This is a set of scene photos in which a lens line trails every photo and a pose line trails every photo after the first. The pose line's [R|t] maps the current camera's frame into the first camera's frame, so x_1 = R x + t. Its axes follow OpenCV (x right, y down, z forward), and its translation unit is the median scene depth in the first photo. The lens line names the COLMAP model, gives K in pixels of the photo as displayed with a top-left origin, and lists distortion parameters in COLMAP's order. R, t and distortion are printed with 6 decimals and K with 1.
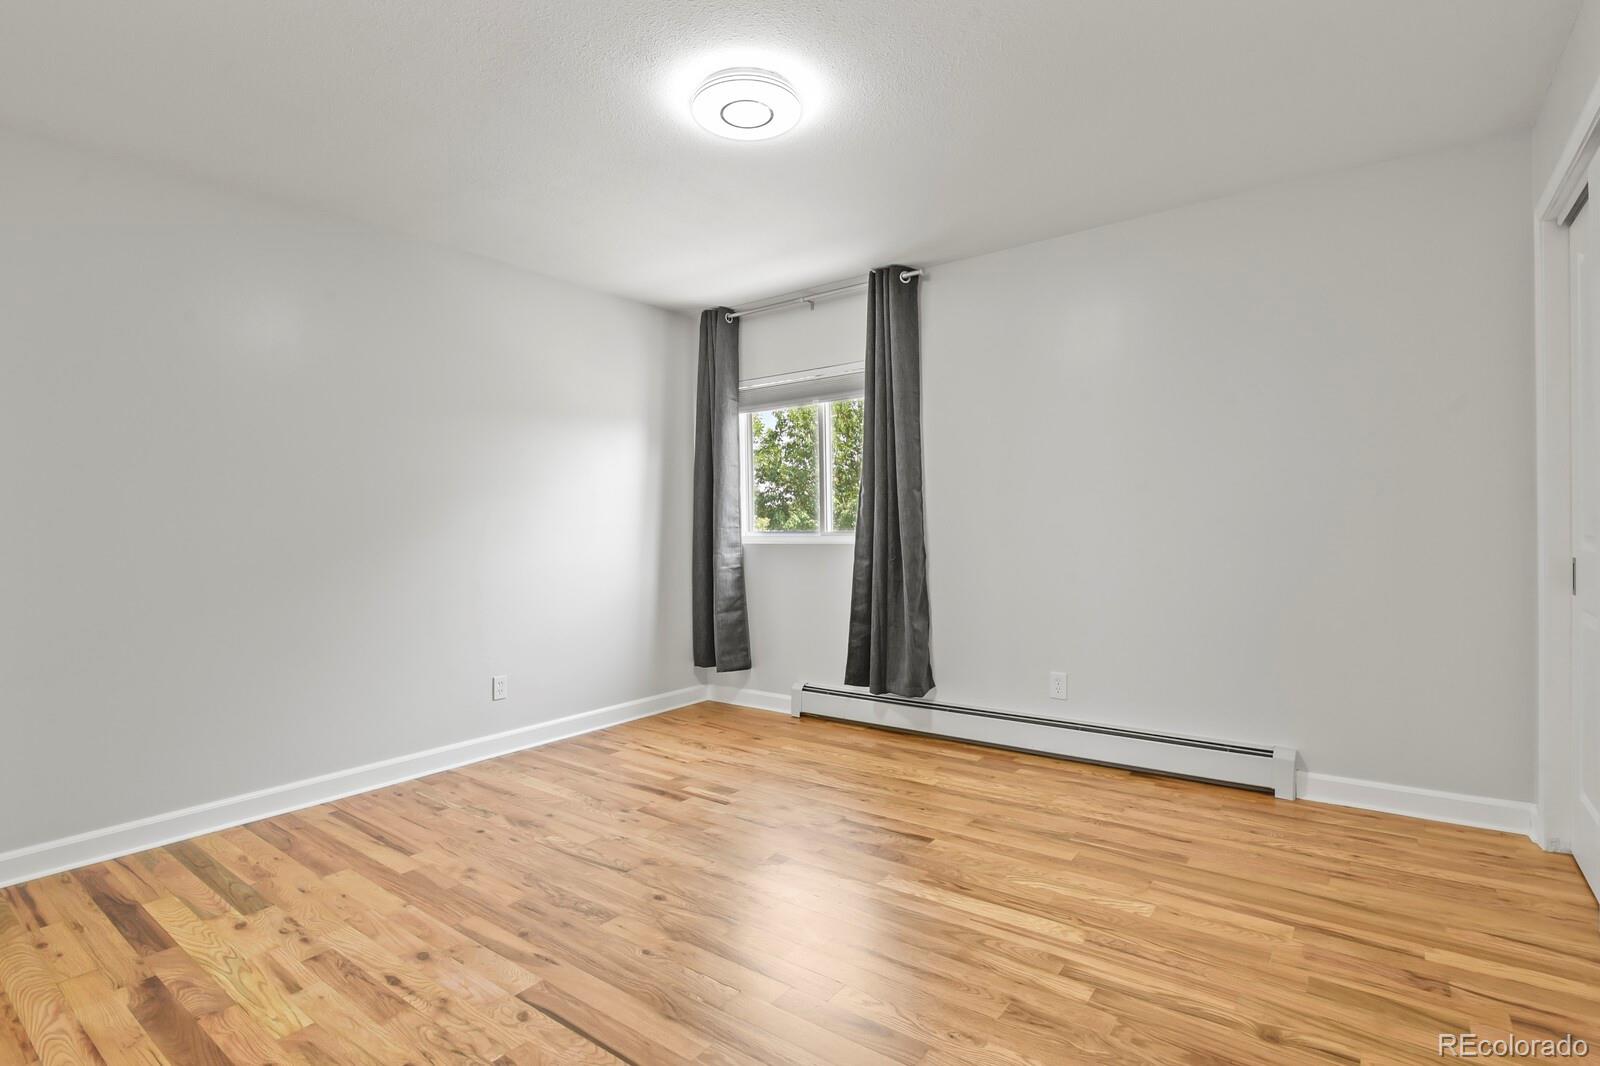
lens RADIAL K [[790.4, 0, 801.8], [0, 790.4, 532.4], [0, 0, 1]] dist [-0.001488, -0.008531]
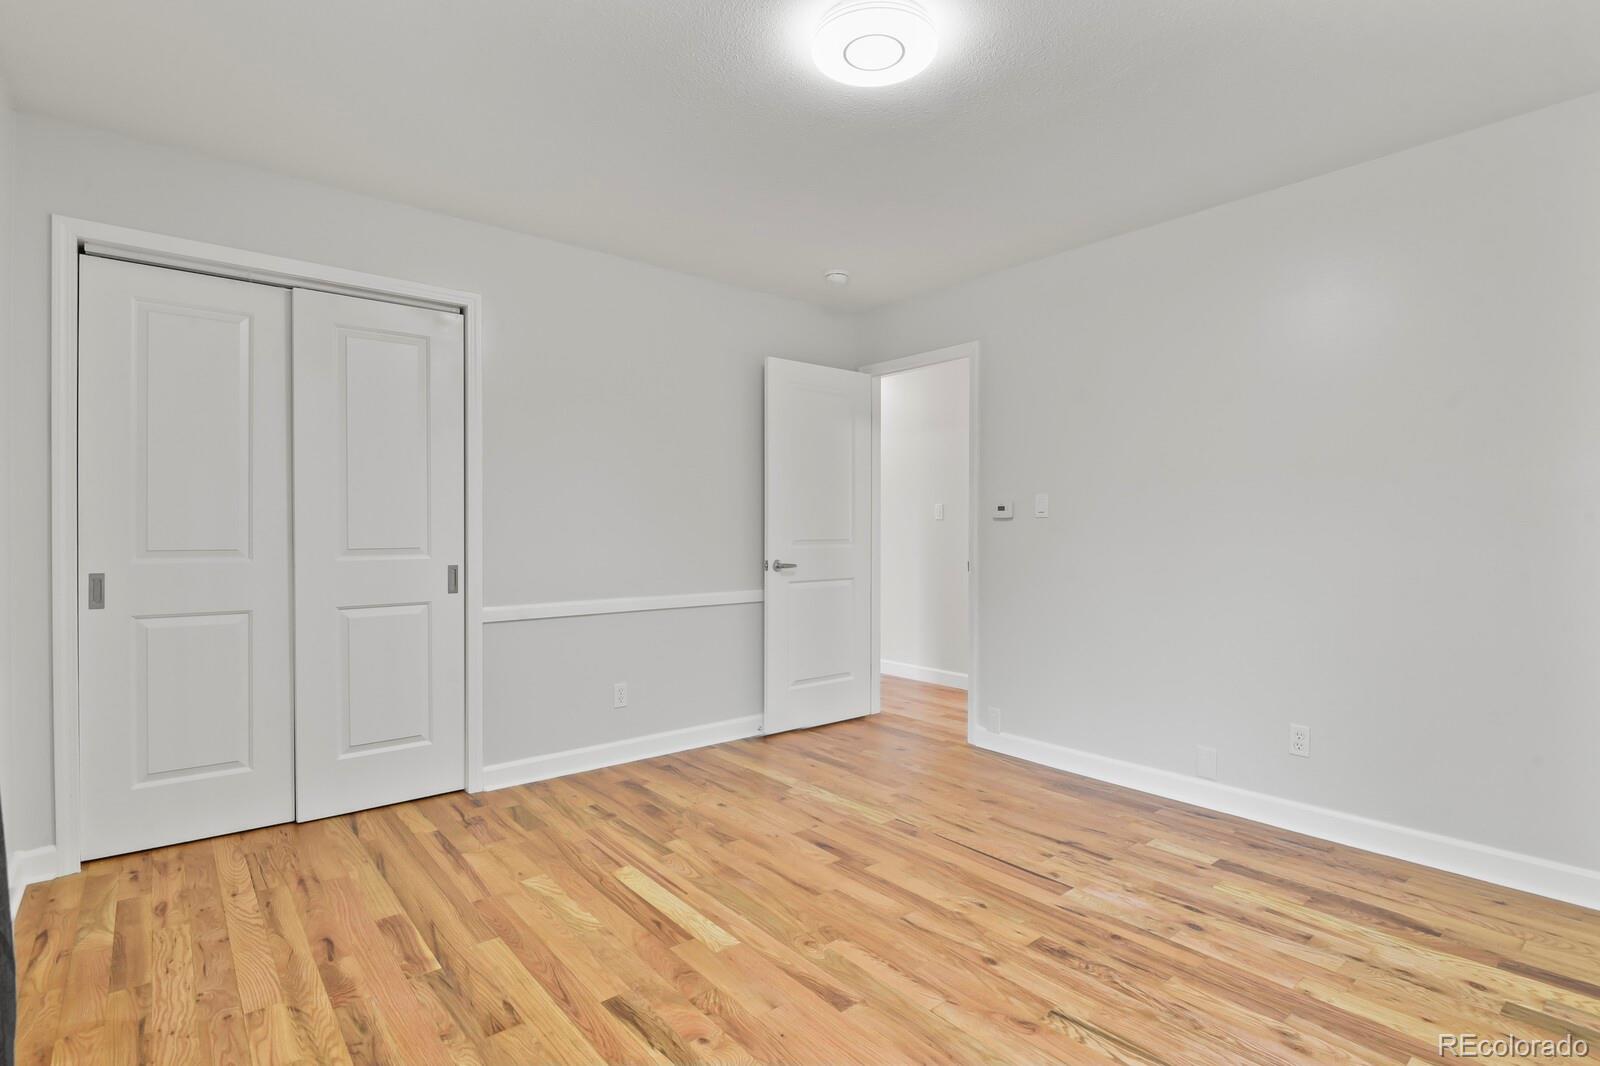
lens RADIAL K [[790.4, 0, 801.8], [0, 790.4, 532.4], [0, 0, 1]] dist [-0.001488, -0.008531]
pose [[-0.975021, 0.015065, 0.221601, -0.189007], [0.017288, 0.999818, 0.008095, -0.017288], [-0.221439, 0.011724, -0.975104, 2.002826]]
